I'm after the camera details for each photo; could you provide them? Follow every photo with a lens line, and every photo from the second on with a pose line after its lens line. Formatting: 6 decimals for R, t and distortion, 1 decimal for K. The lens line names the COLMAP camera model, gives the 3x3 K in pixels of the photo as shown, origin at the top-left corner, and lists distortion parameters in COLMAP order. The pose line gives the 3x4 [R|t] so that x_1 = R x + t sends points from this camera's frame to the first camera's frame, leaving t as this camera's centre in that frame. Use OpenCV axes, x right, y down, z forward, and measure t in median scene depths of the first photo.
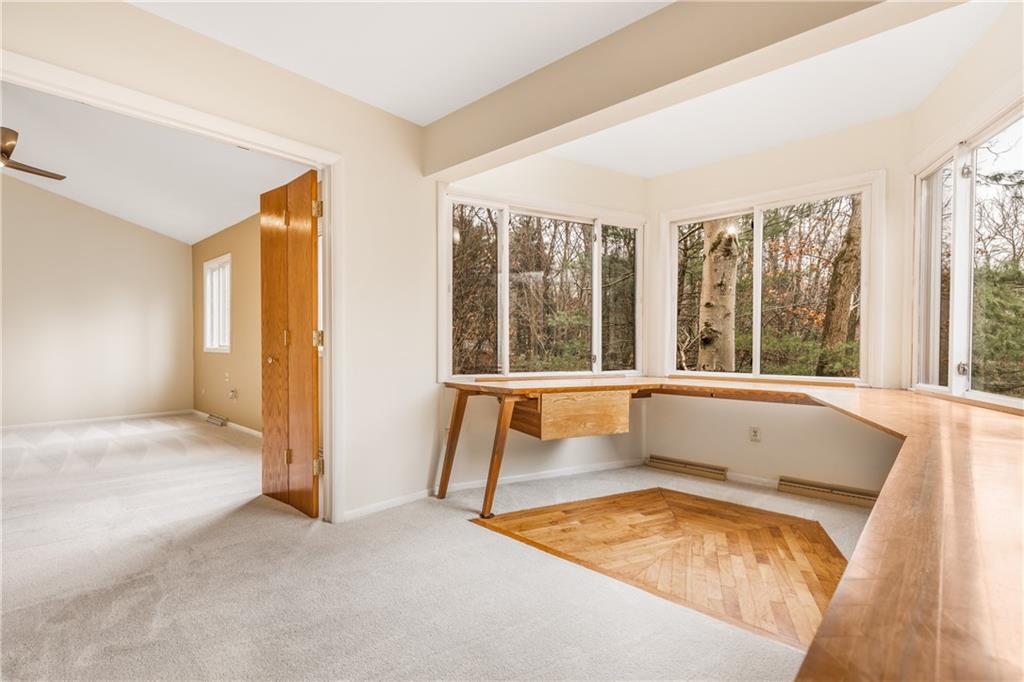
lens RADIAL K [[470.4, 0, 507.7], [0, 470.4, 348.3], [0, 0, 1]] dist [0.010655, -0.001009]
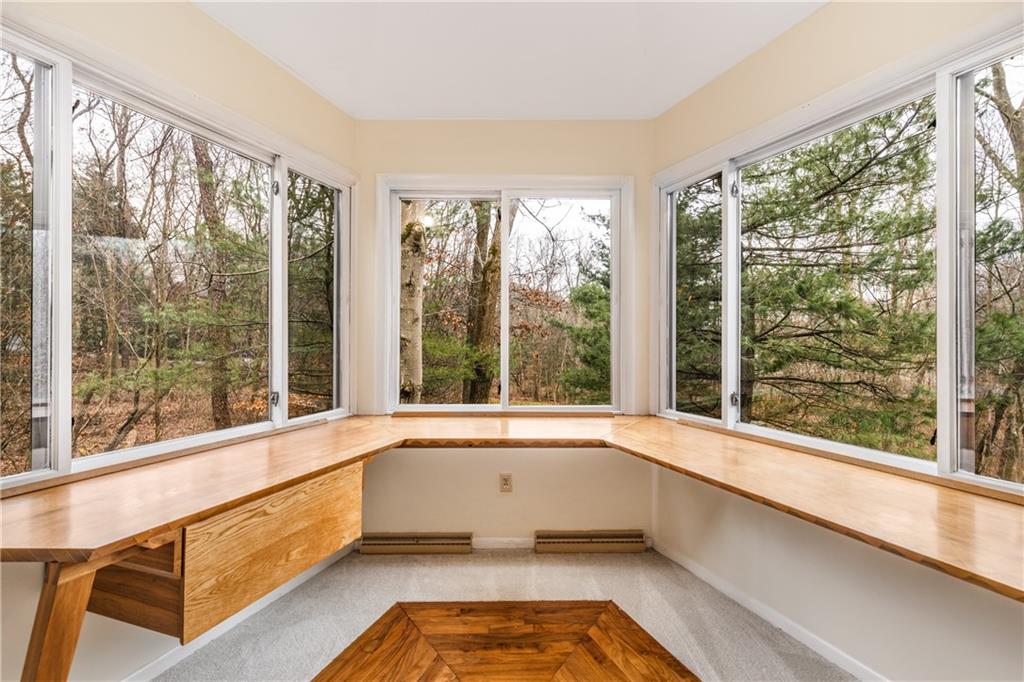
lens RADIAL K [[470.4, 0, 510.8], [0, 470.4, 336.4], [0, 0, 1]] dist [0.010655, -0.001009]
pose [[0.727404, 0.001982, 0.686207, -0.002778], [0.007026, 0.999922, -0.010336, -0.054728], [-0.686173, 0.012340, 0.727333, 0.458627]]
